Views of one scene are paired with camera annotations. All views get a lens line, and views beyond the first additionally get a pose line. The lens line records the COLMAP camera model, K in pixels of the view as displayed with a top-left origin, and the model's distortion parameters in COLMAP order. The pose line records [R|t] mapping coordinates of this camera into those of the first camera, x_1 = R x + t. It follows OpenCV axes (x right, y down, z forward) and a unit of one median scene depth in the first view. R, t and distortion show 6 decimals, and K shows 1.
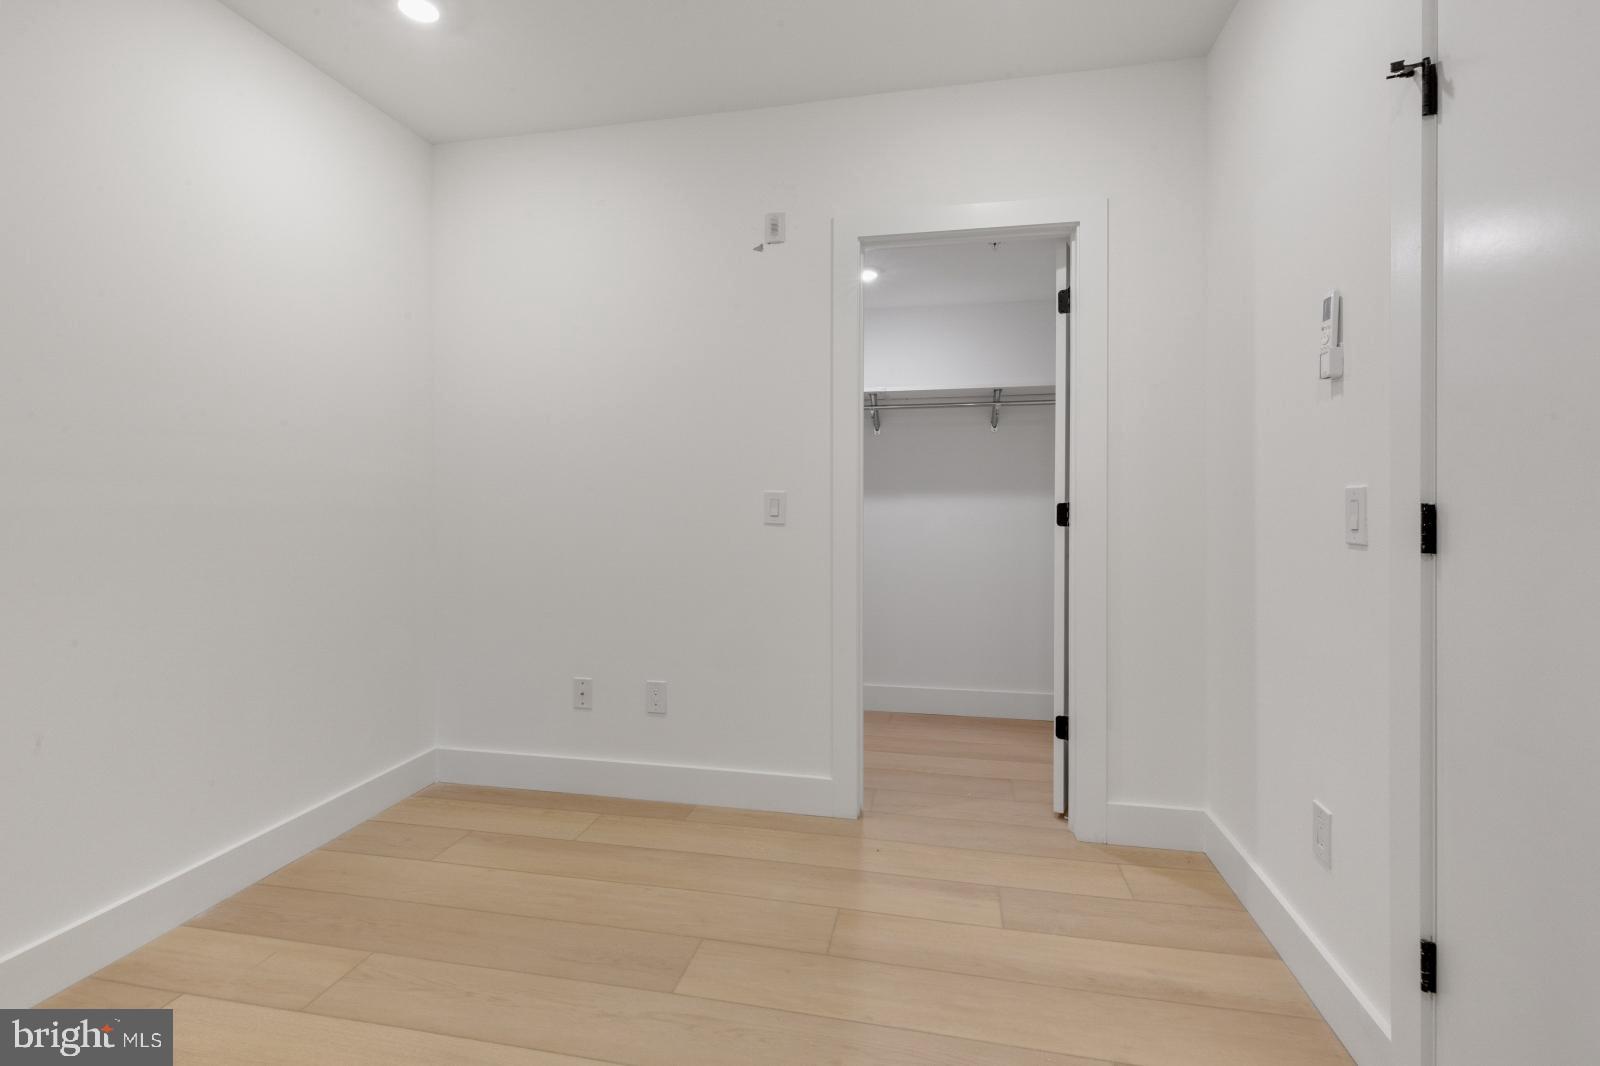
lens RADIAL K [[754.0, 0, 788.9], [0, 754.0, 518.6], [0, 0, 1]] dist [0.001712, -0.000332]
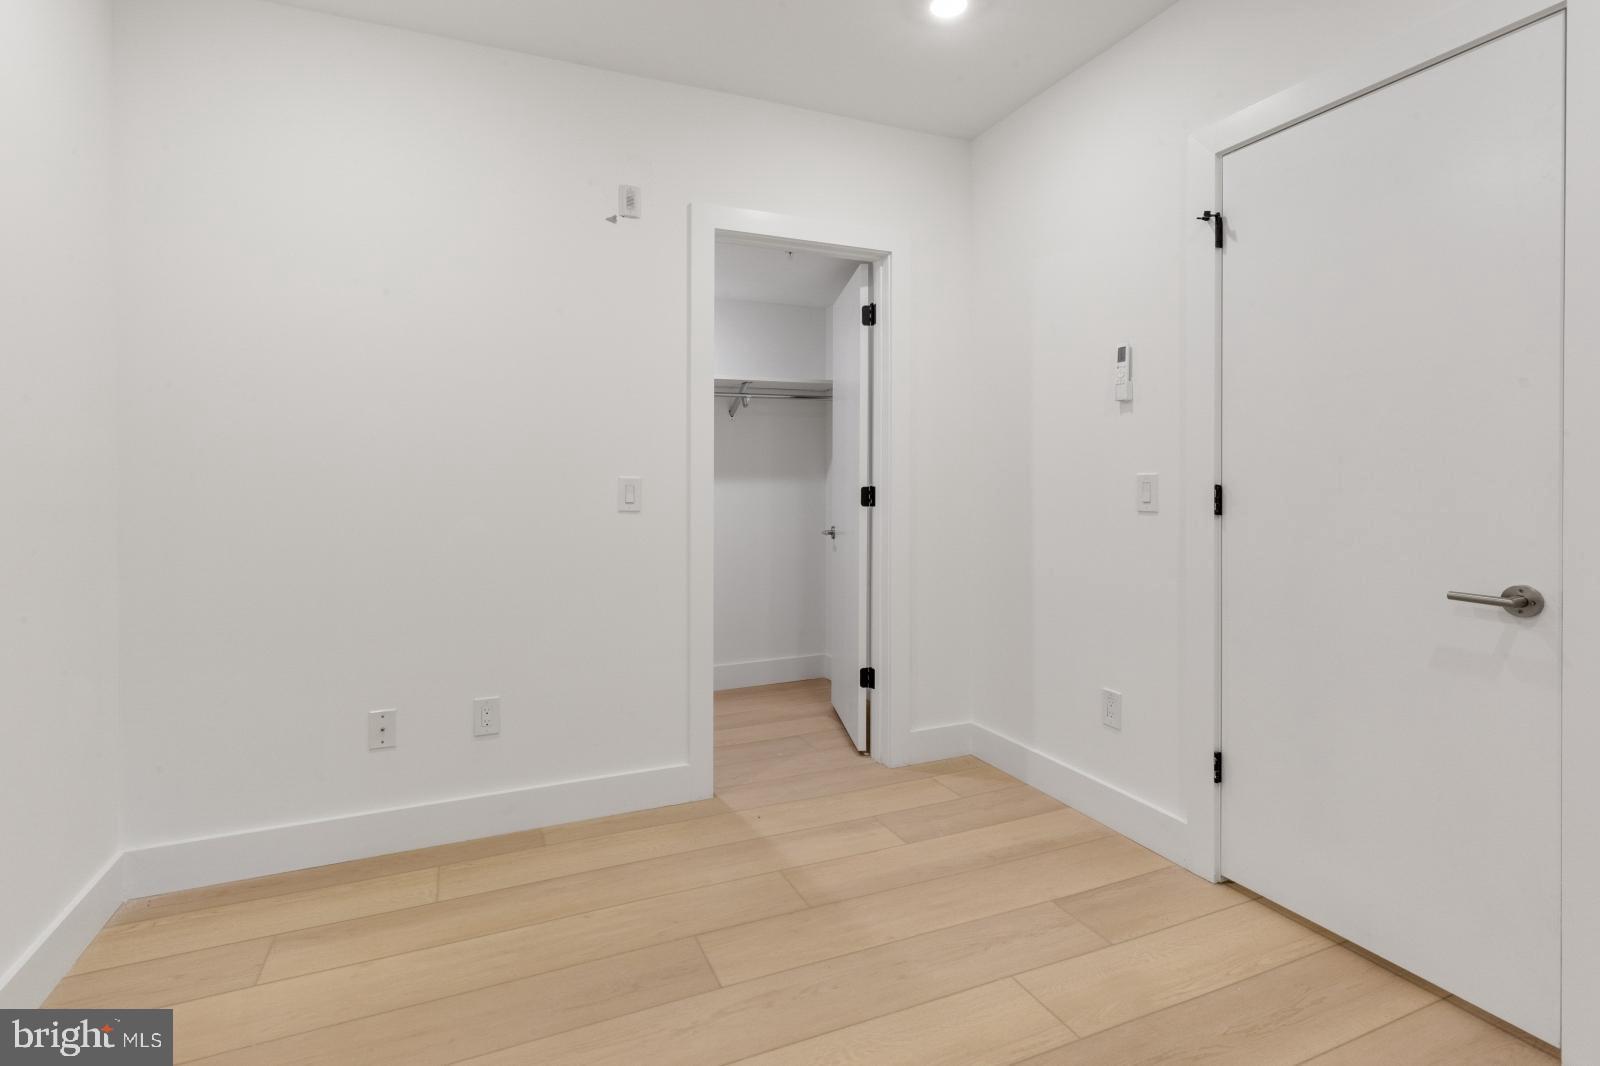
lens RADIAL K [[779.4, 0, 796.2], [0, 779.4, 508.2], [0, 0, 1]] dist [0.001985, -0.000251]
pose [[0.813717, -0.024722, 0.580735, -0.443223], [0.021567, 0.999691, 0.012338, -0.004868], [-0.580861, 0.002485, 0.813999, 0.076969]]
